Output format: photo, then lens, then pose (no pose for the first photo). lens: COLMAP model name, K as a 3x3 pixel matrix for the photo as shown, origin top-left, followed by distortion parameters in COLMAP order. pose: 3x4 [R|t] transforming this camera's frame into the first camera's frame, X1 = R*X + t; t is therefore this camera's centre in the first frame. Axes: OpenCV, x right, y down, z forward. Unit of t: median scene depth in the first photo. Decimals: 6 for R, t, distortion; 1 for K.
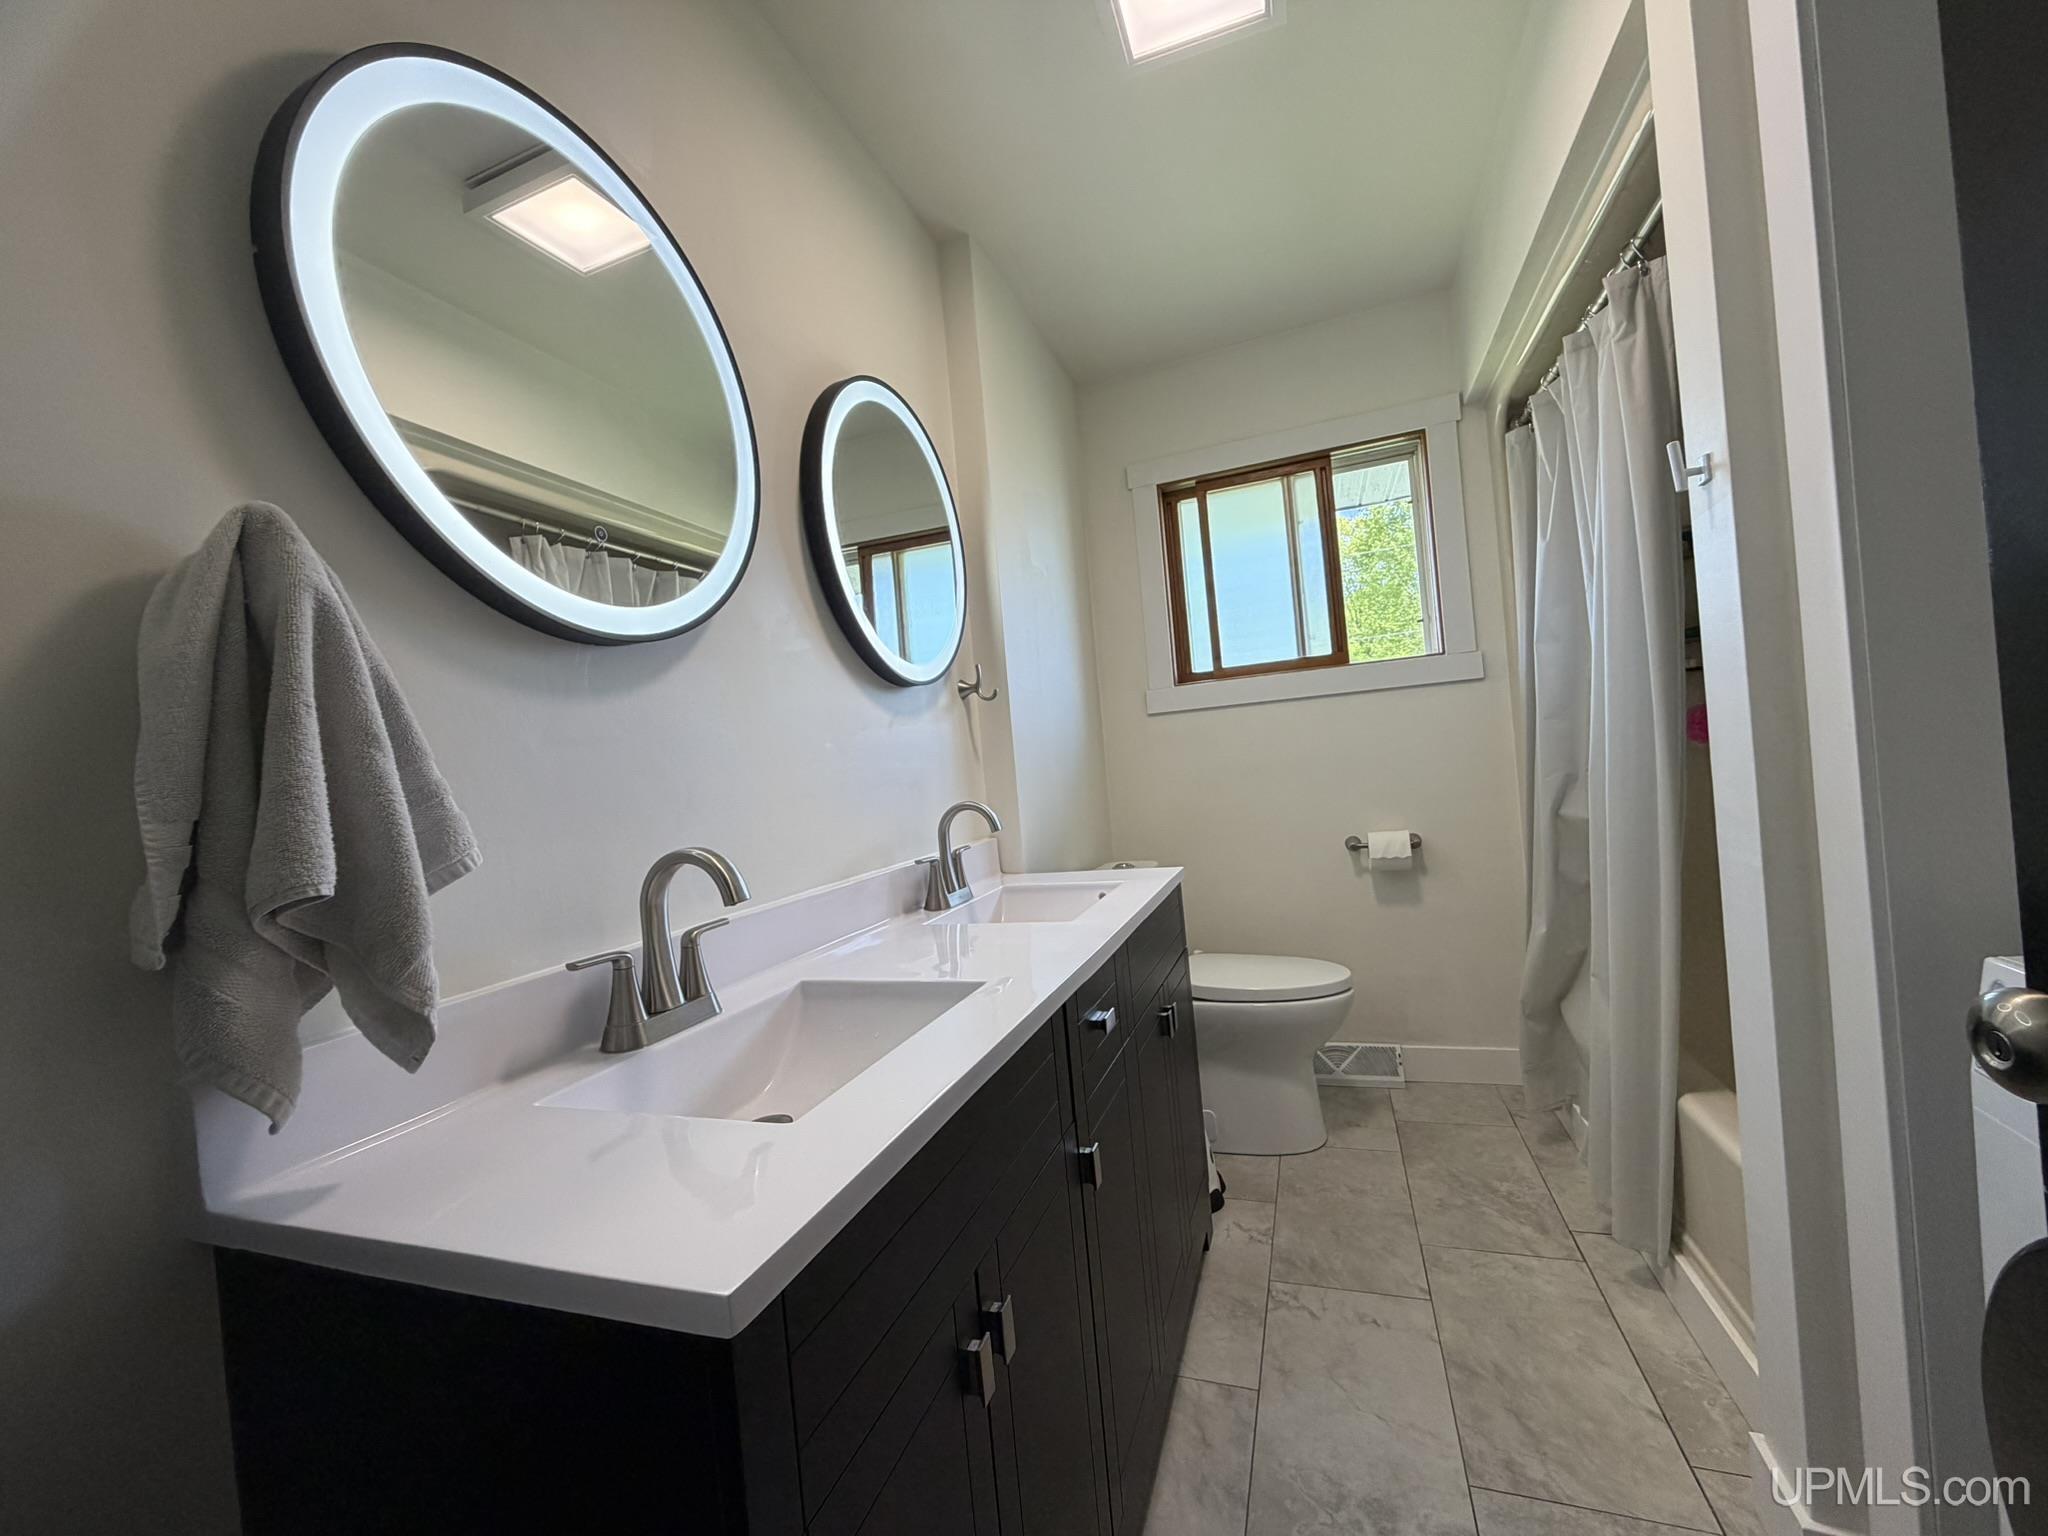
lens RADIAL K [[814.5, 0, 1018.6], [0, 814.5, 770.3], [0, 0, 1]] dist [0.000841, 0.000142]
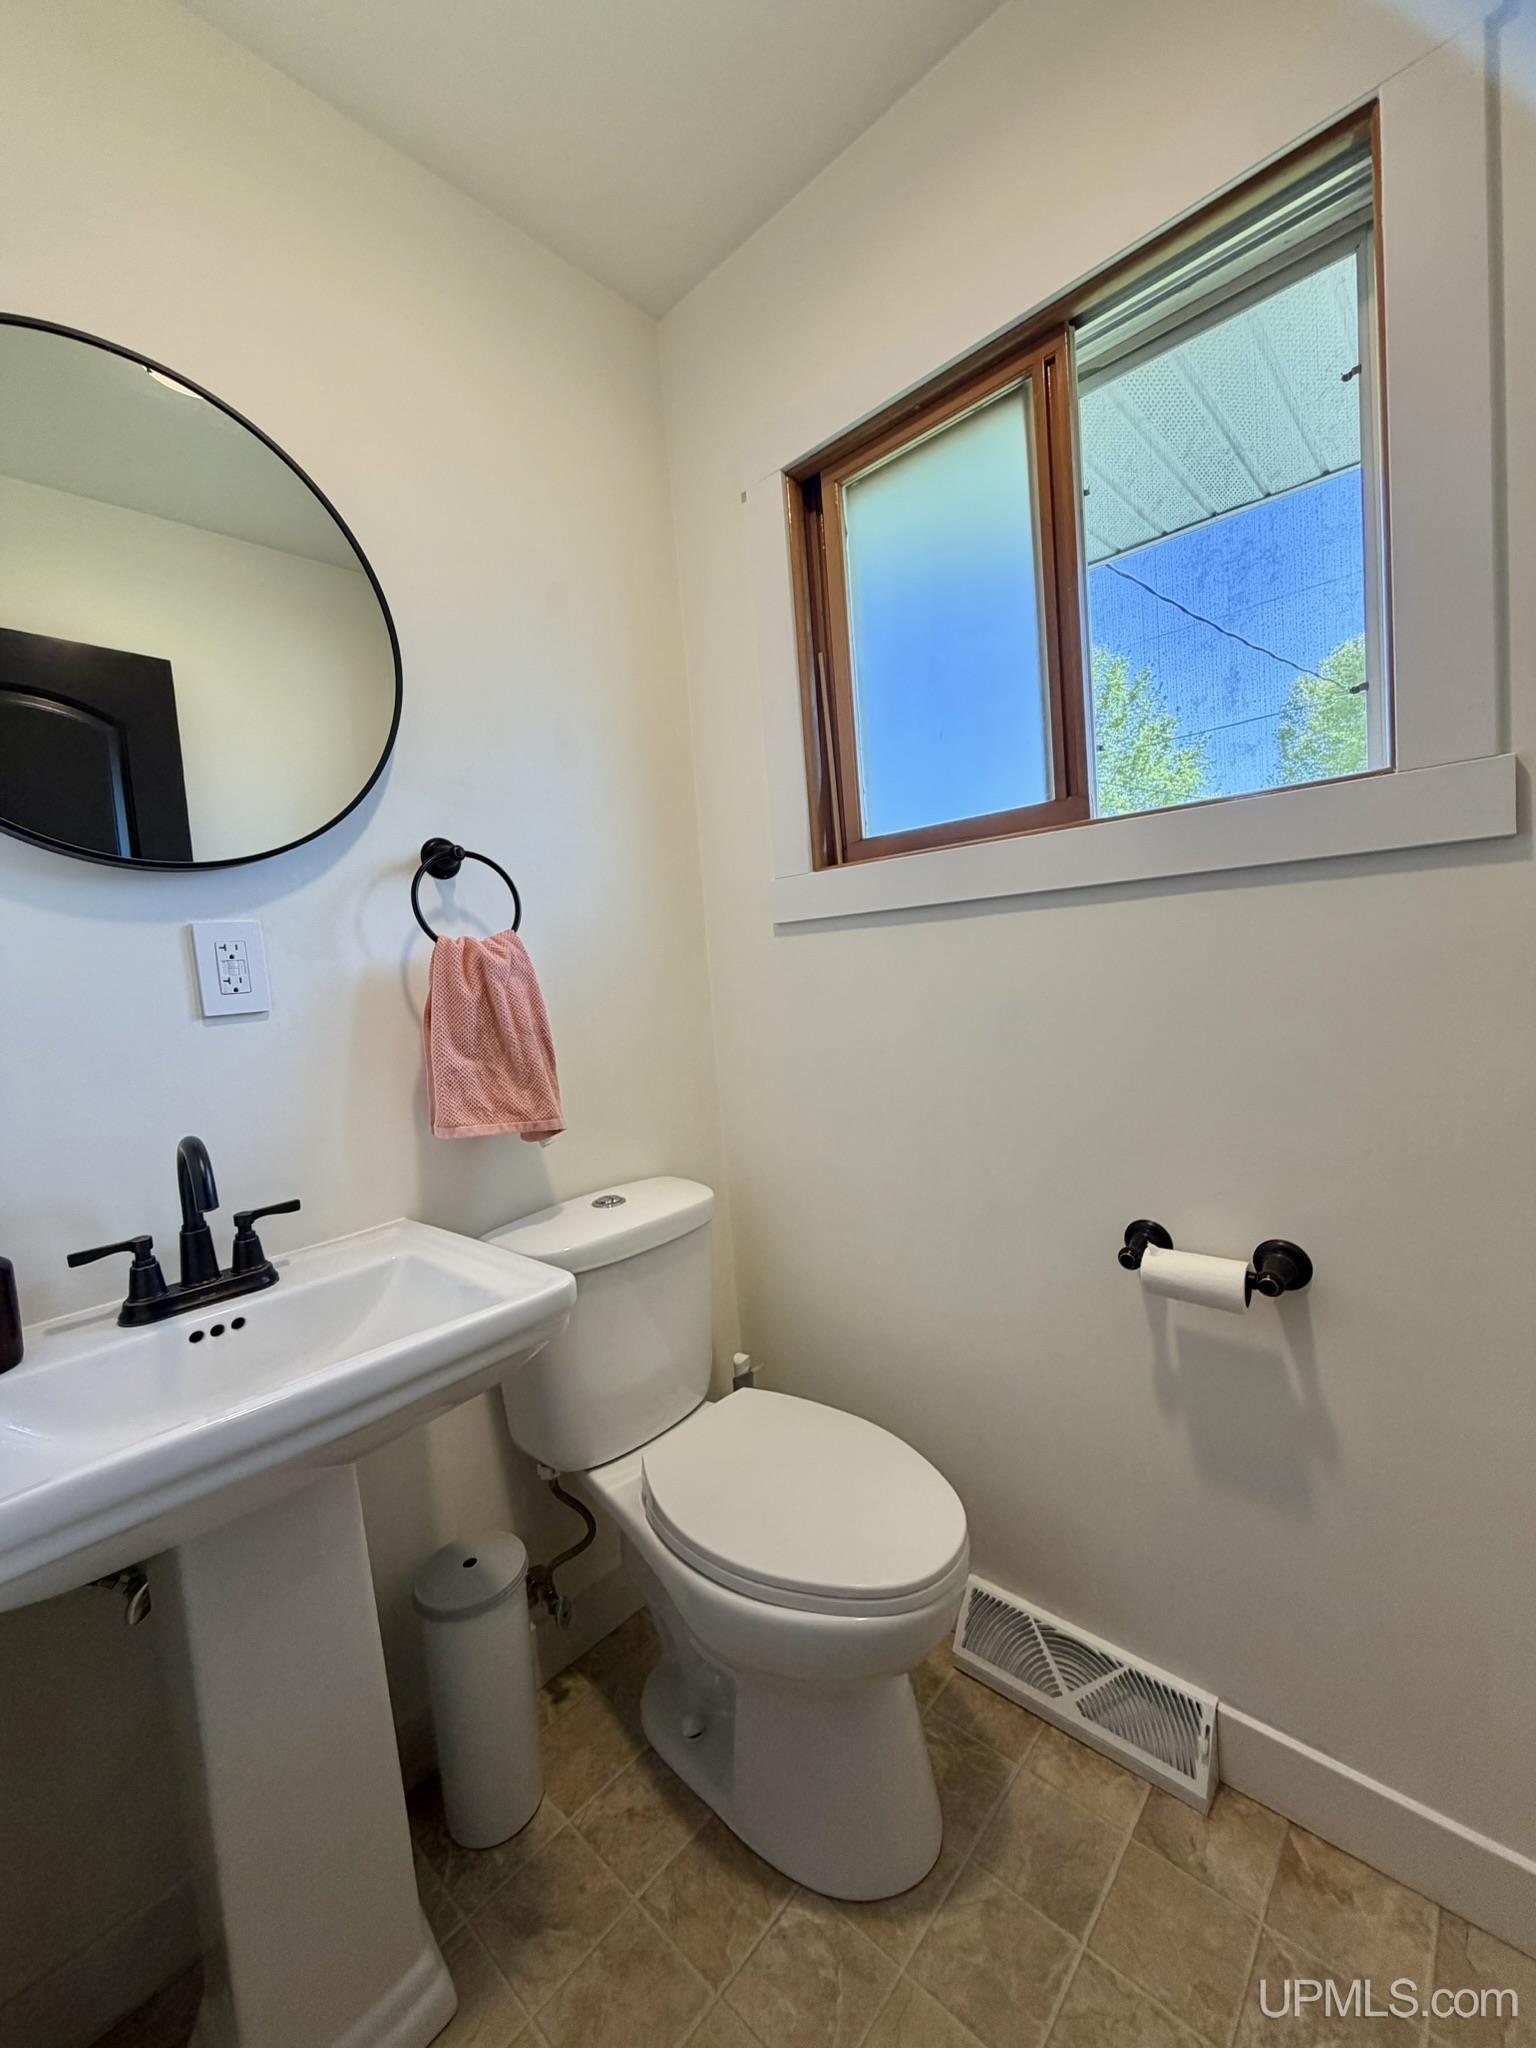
lens RADIAL K [[814.5, 0, 771.8], [0, 814.5, 1017.5], [0, 0, 1]] dist [0.000841, 0.000142]
pose [[0.931142, 0.027933, -0.363585, 0.382428], [0.015496, 0.993130, 0.115983, -0.078004], [0.364327, -0.113631, 0.924313, 0.533433]]
